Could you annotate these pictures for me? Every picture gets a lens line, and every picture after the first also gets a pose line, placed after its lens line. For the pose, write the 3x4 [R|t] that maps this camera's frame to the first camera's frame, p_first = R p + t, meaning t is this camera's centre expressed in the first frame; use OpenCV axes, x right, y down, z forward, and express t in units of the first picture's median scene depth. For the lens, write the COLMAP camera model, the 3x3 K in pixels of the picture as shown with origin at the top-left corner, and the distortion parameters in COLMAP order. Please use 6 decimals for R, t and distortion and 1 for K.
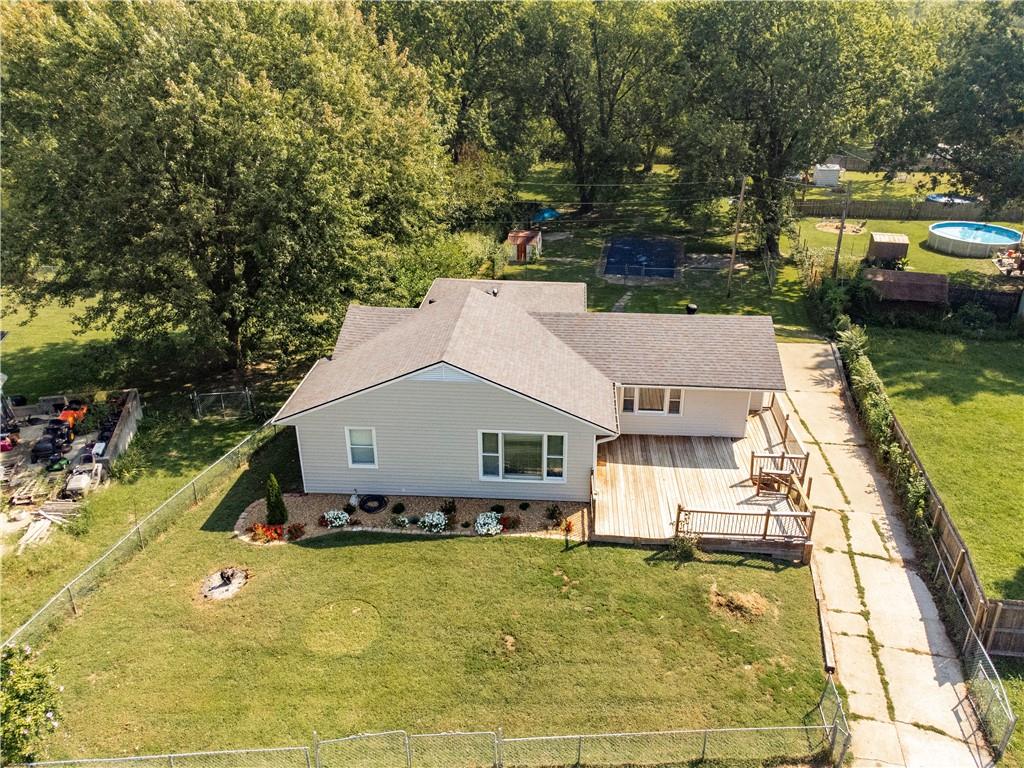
lens RADIAL K [[760.4, 0, 556.5], [0, 760.4, 317.1], [0, 0, 1]] dist [0.003015, 0.002807]
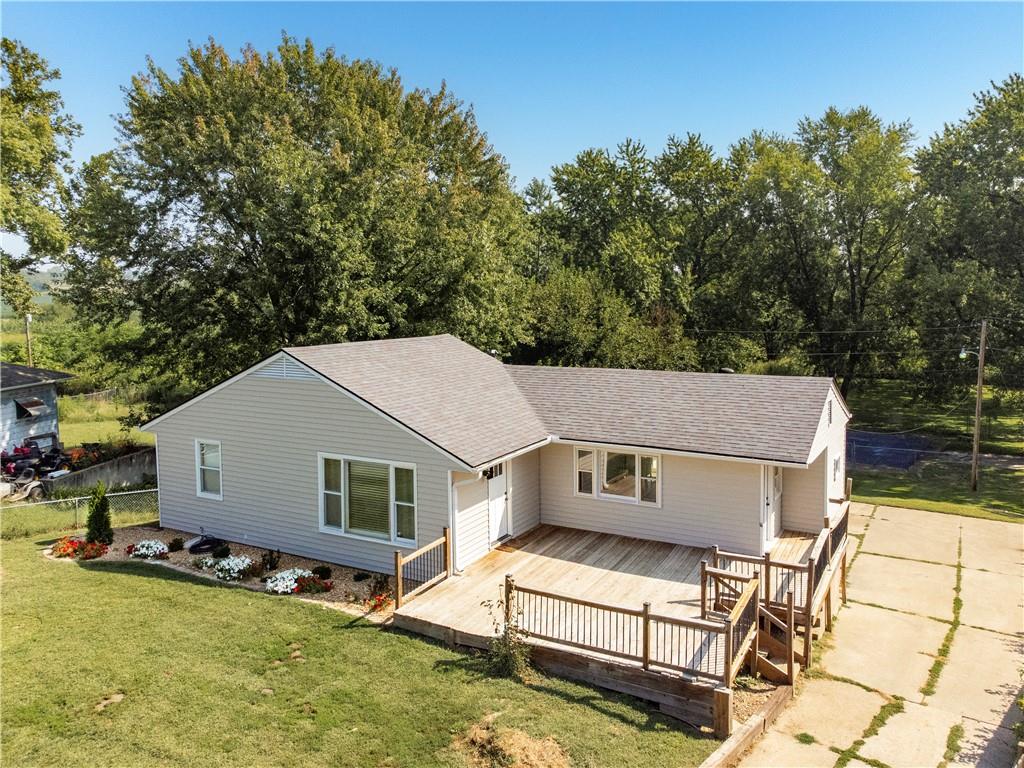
lens RADIAL K [[765.3, 0, 553.8], [0, 765.3, 354.6], [0, 0, 1]] dist [-0.000116, 0.007105]
pose [[0.904603, 0.016598, -0.425931, 0.428798], [-0.138992, 0.956112, -0.257937, 0.223560], [0.402956, 0.292531, 0.867209, 0.436545]]
